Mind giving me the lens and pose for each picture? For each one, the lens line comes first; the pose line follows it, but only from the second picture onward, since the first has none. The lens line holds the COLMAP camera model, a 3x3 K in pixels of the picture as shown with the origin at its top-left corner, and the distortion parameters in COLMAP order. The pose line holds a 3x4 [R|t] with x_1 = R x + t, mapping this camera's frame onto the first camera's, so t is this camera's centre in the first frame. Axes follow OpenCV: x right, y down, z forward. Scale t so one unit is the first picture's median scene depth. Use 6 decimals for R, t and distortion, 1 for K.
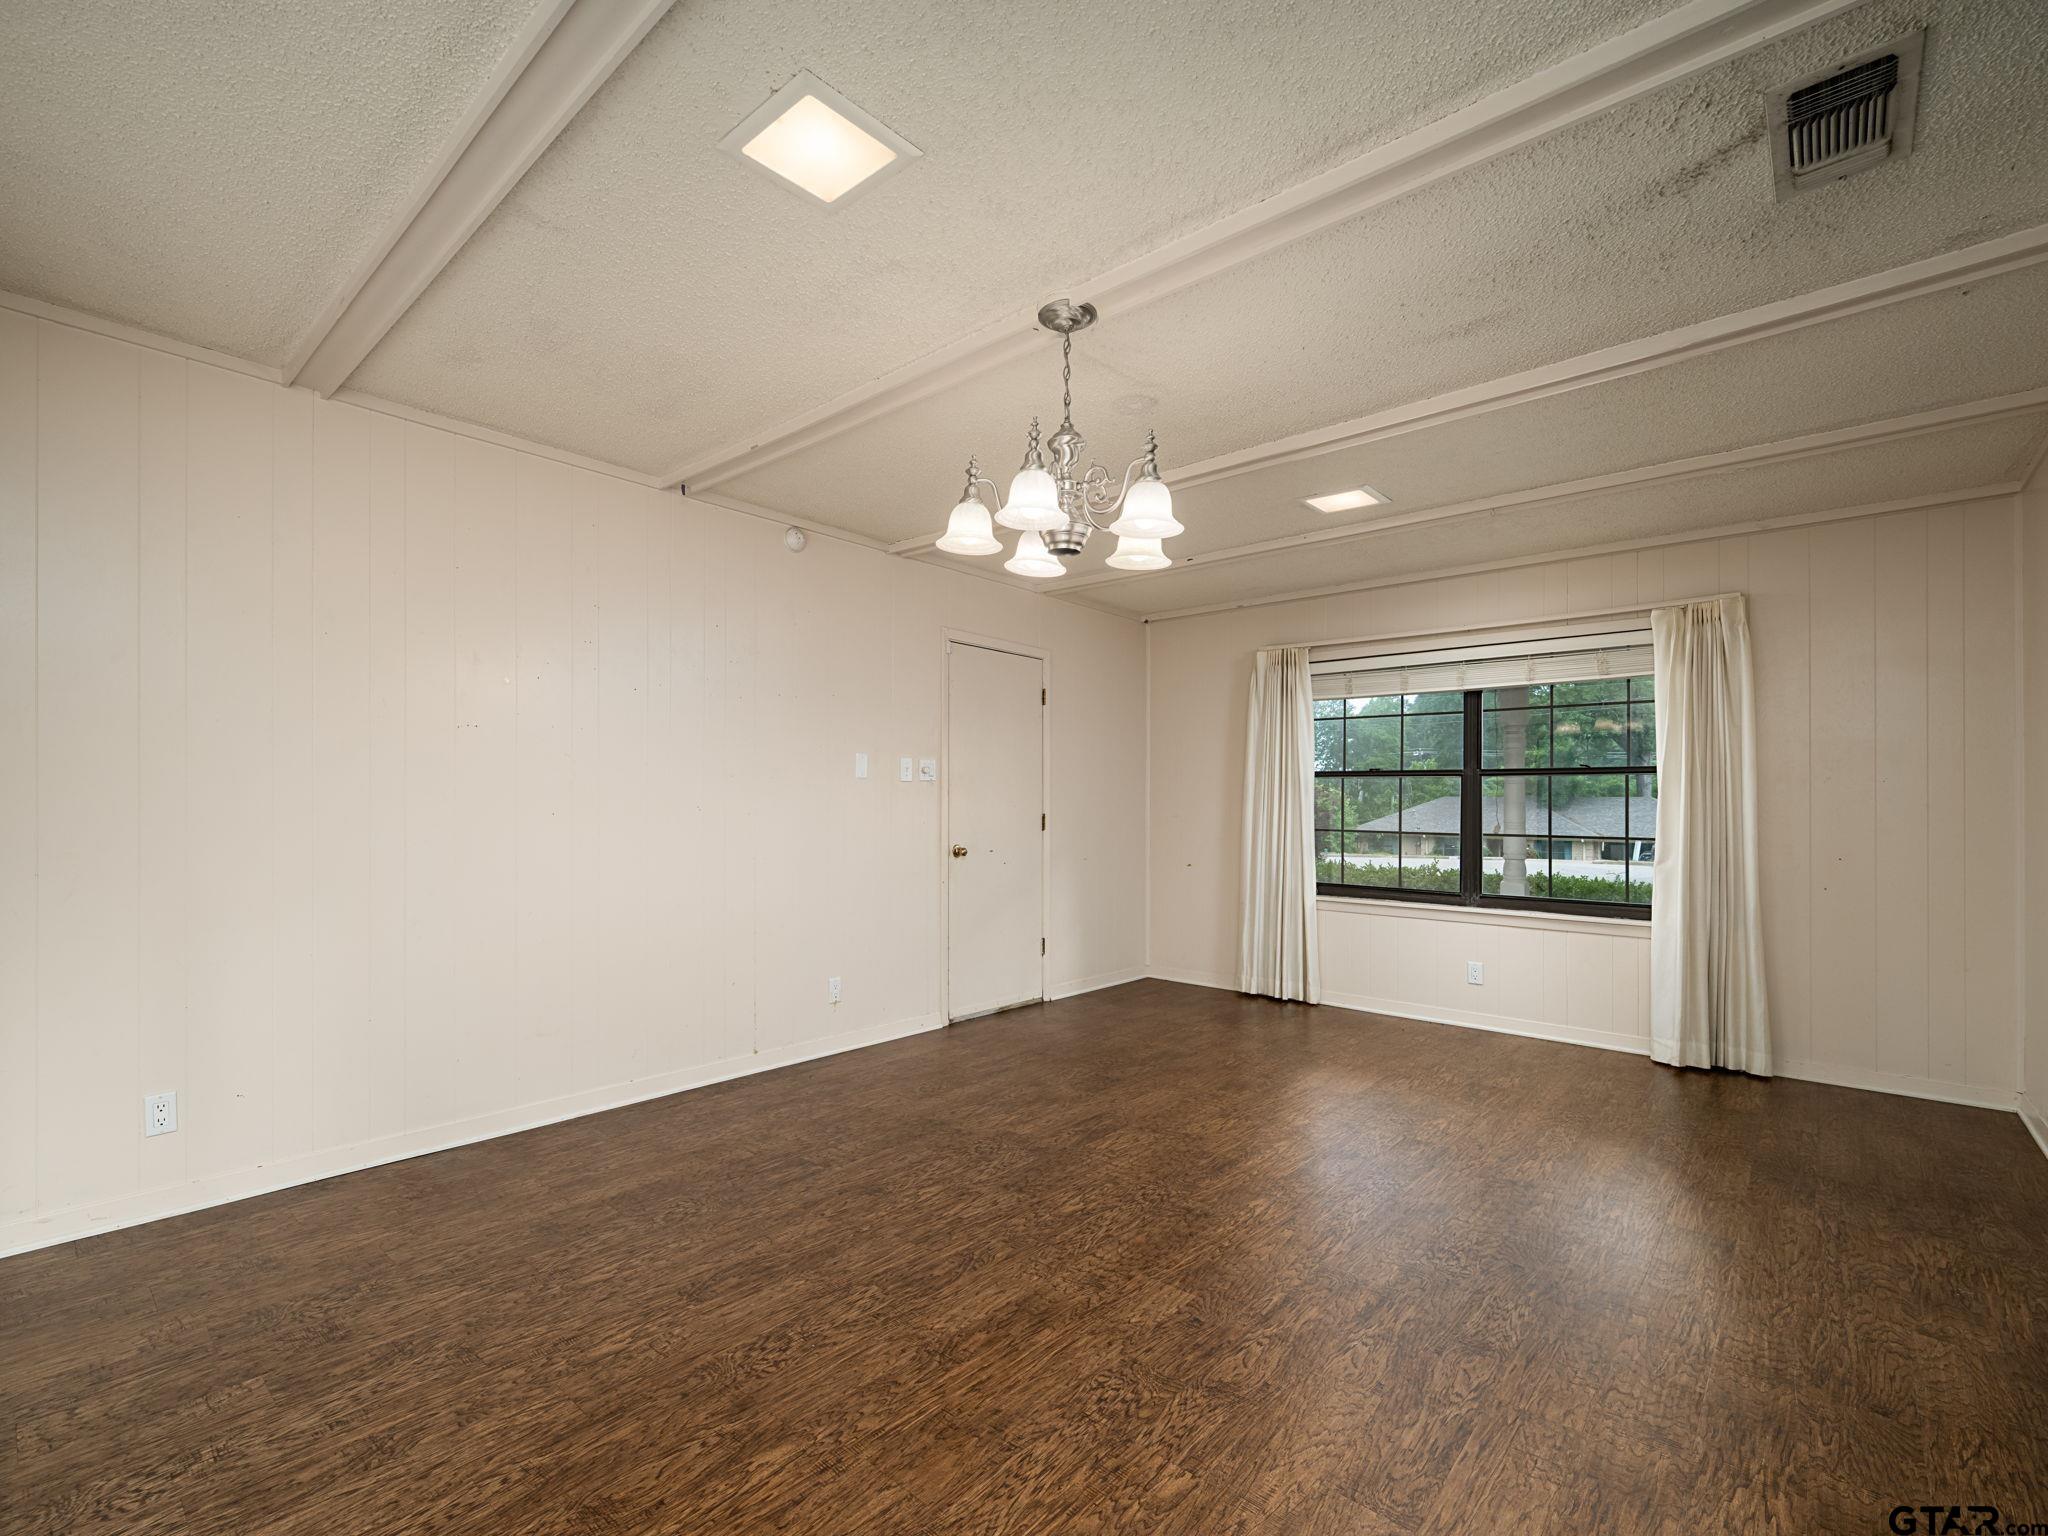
lens RADIAL K [[922.2, 0, 998.4], [0, 922.2, 780.0], [0, 0, 1]] dist [0.001216, 0.000401]
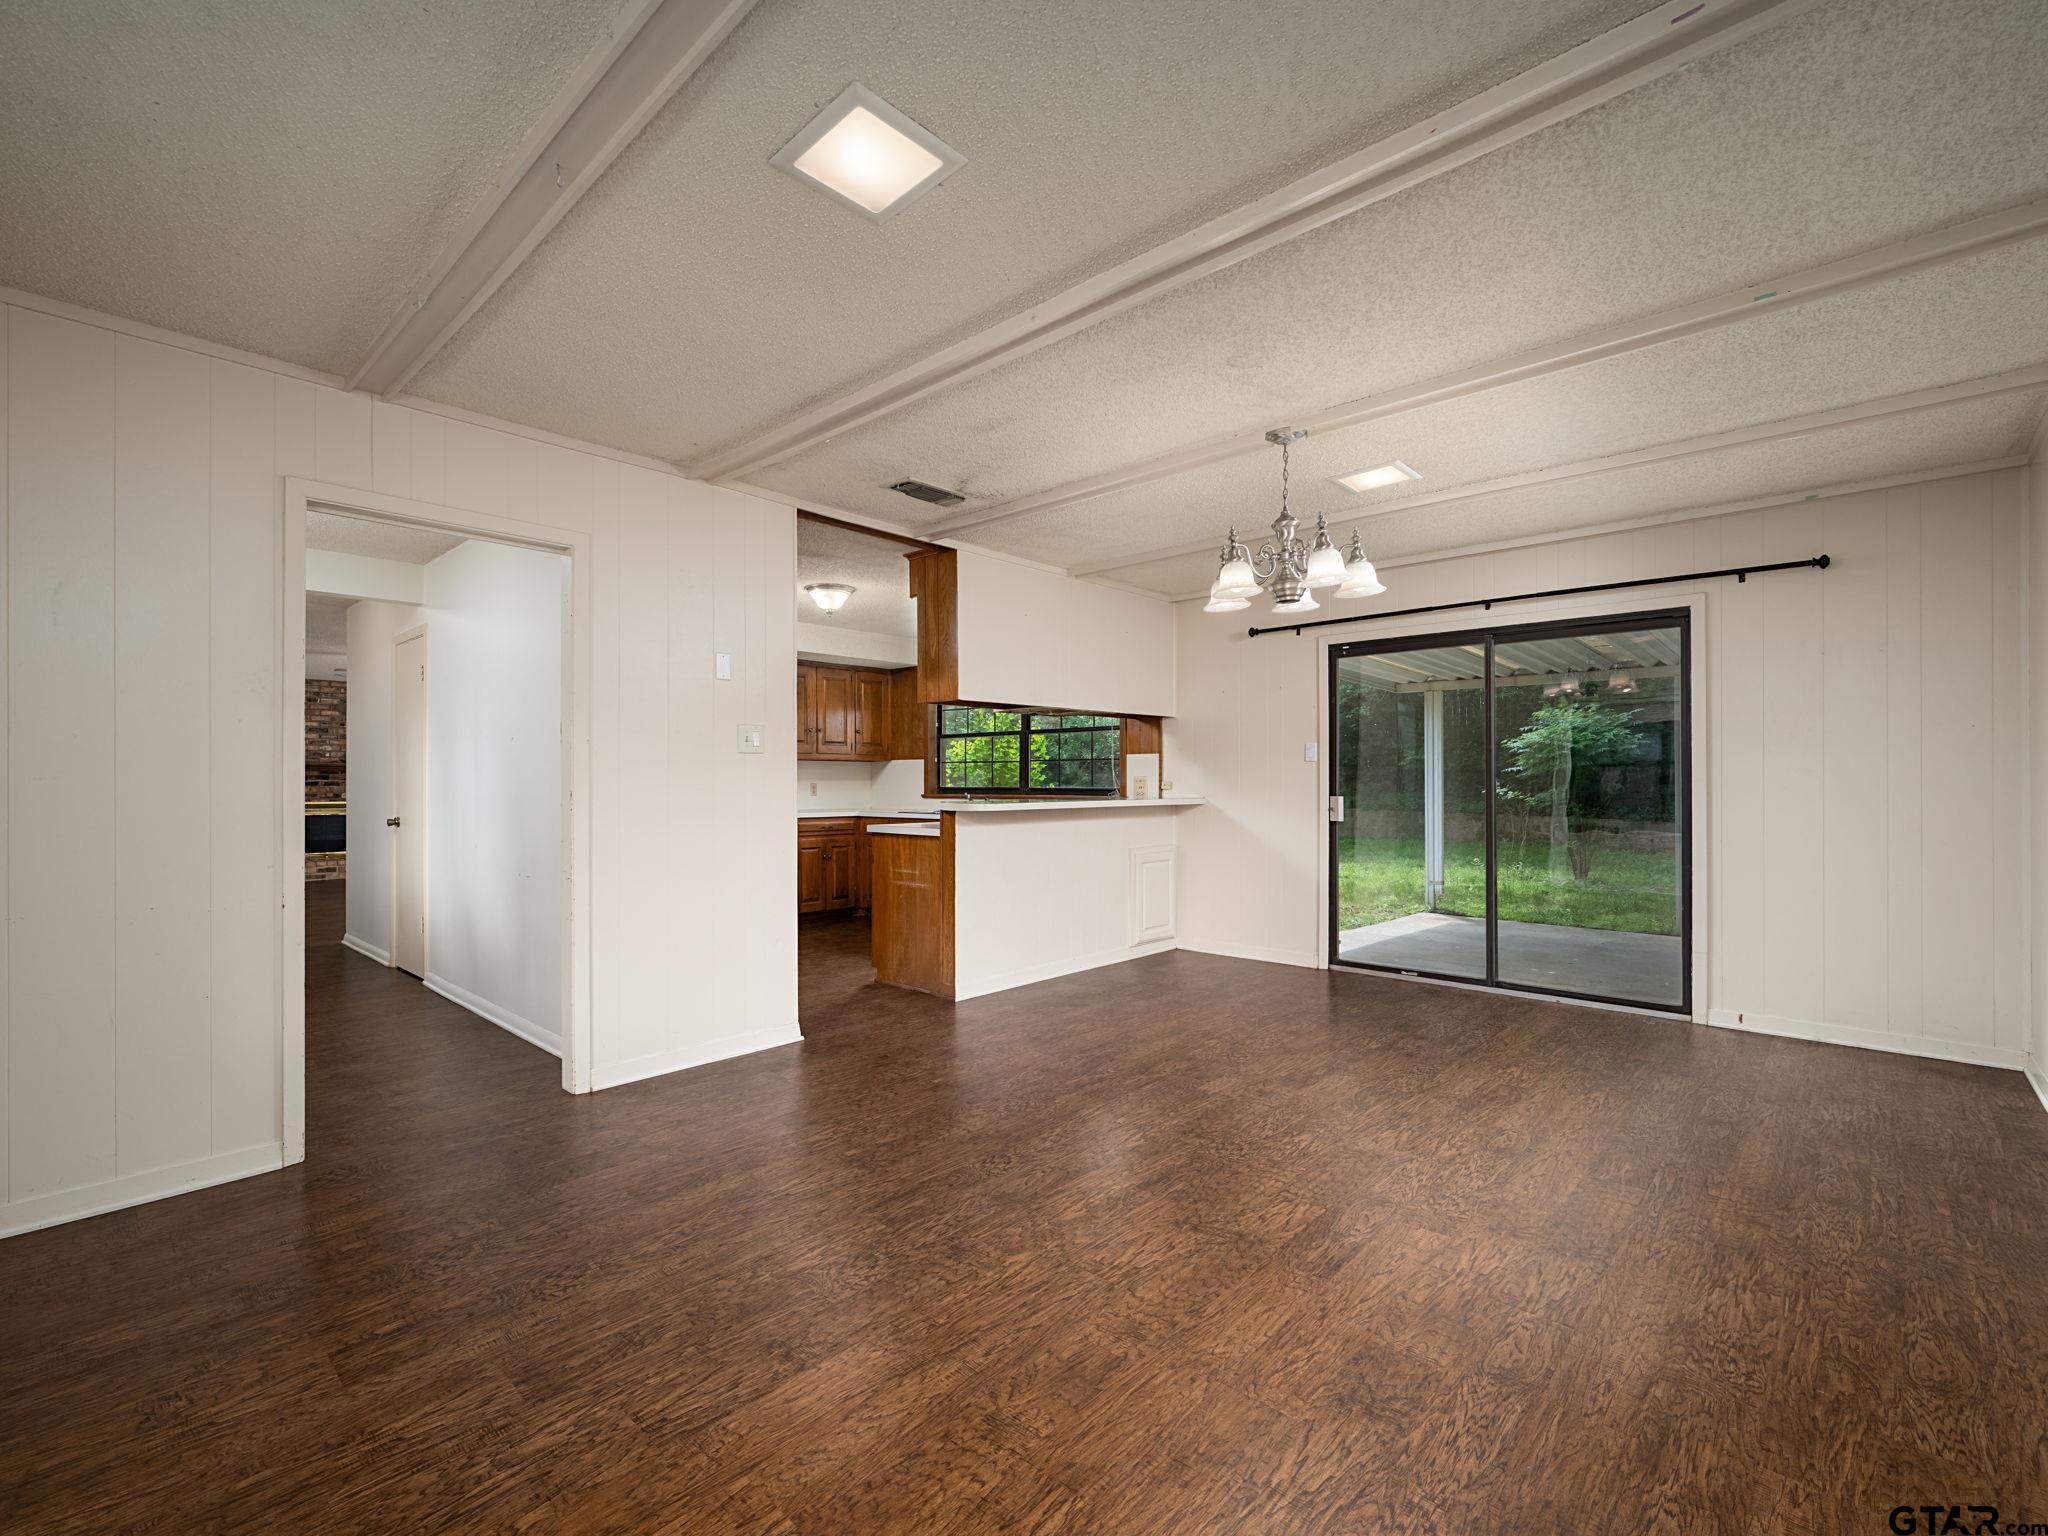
lens RADIAL K [[922.2, 0, 998.4], [0, 922.2, 780.0], [0, 0, 1]] dist [0.001216, 0.000401]
pose [[-0.999333, -0.005561, 0.036090, 0.404270], [-0.006535, 0.999616, -0.026944, 0.056915], [-0.035926, -0.027162, -0.998985, 2.101110]]
